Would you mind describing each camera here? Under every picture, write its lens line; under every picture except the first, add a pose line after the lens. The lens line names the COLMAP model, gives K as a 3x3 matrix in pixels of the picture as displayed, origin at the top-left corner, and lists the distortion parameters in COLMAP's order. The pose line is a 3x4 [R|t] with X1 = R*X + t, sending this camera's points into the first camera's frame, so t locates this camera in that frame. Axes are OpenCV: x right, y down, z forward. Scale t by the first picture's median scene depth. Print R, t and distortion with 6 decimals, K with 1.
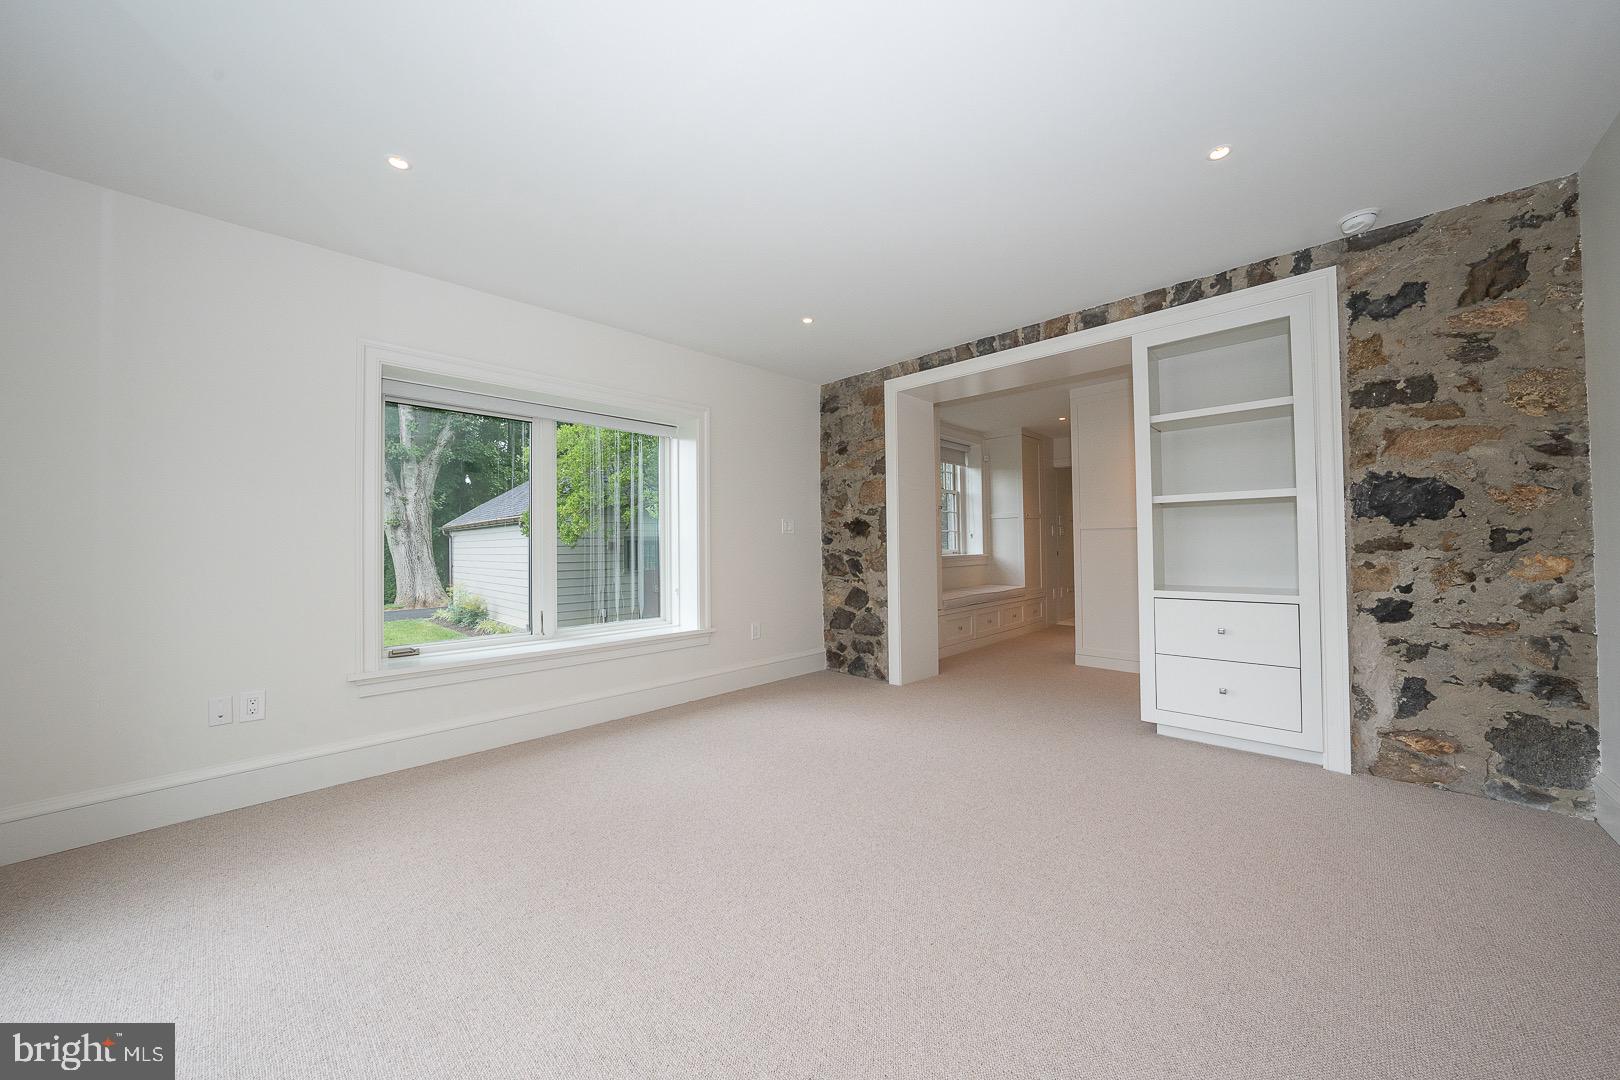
lens RADIAL K [[558.0, 0, 811.9], [0, 558.0, 534.9], [0, 0, 1]] dist [-0.026943, 0.005780]
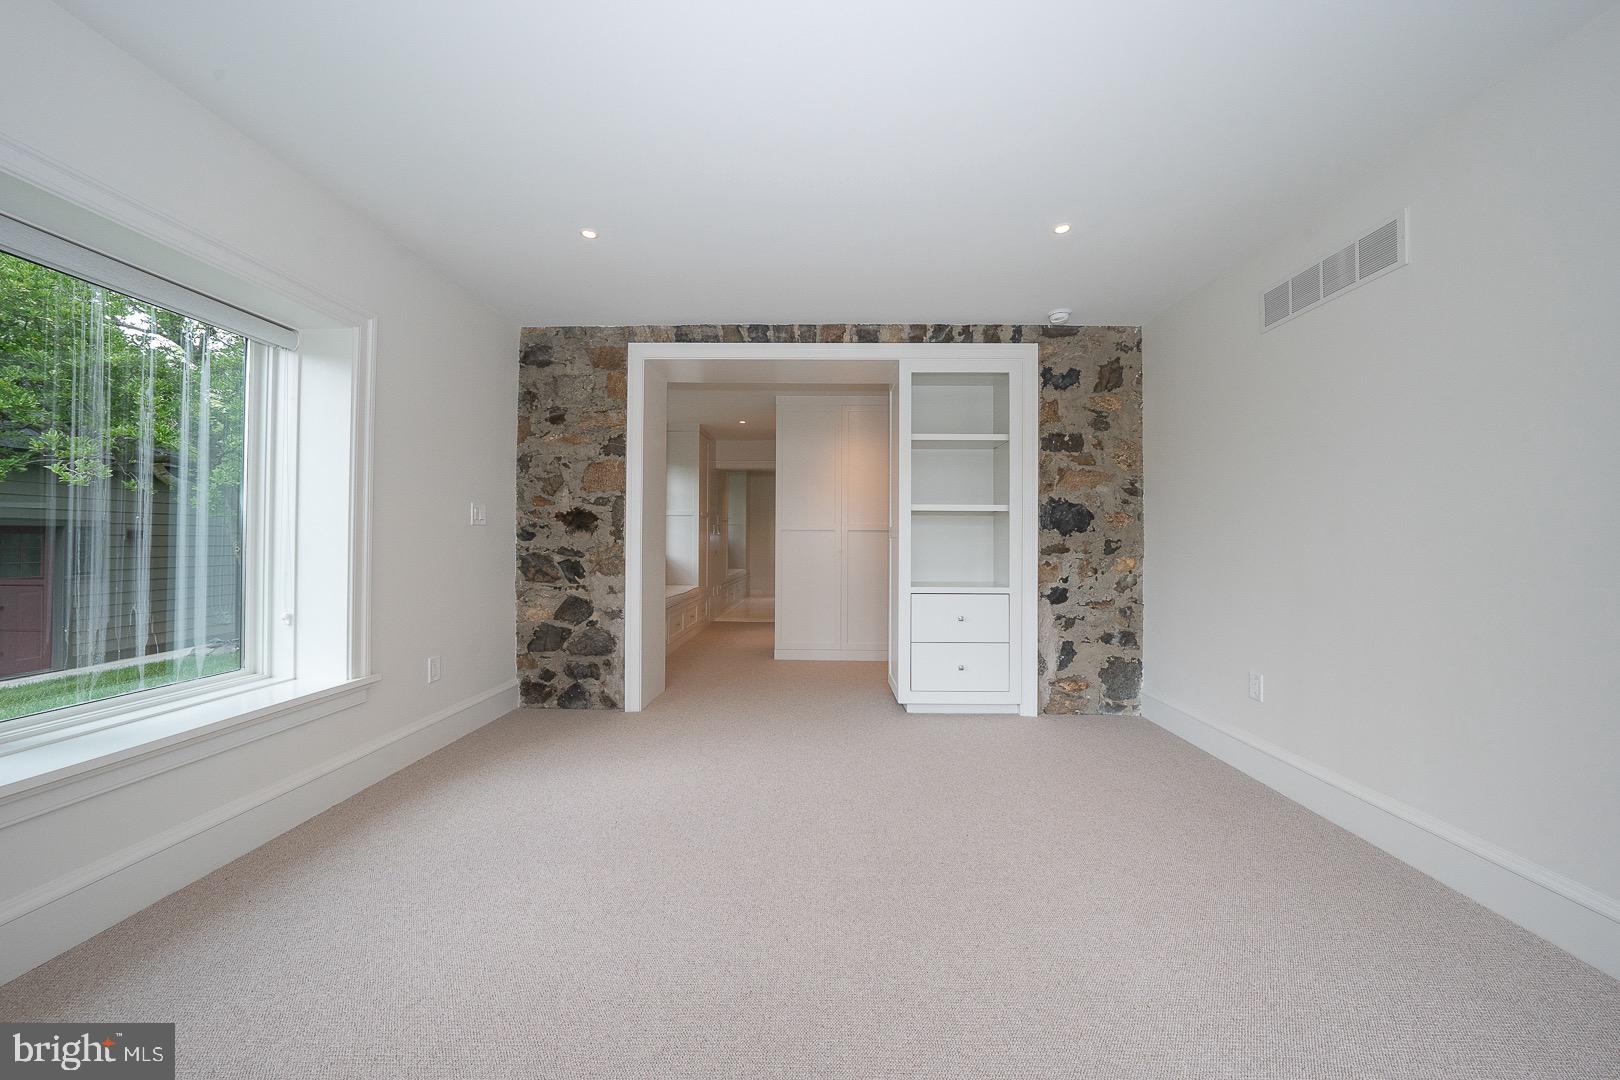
lens RADIAL K [[558.0, 0, 815.6], [0, 558.0, 534.5], [0, 0, 1]] dist [-0.026943, 0.005780]
pose [[0.730354, 0.023207, 0.682675, -0.307951], [-0.027029, 0.999622, -0.005065, 0.003200], [-0.682534, -0.014752, 0.730705, 0.295811]]
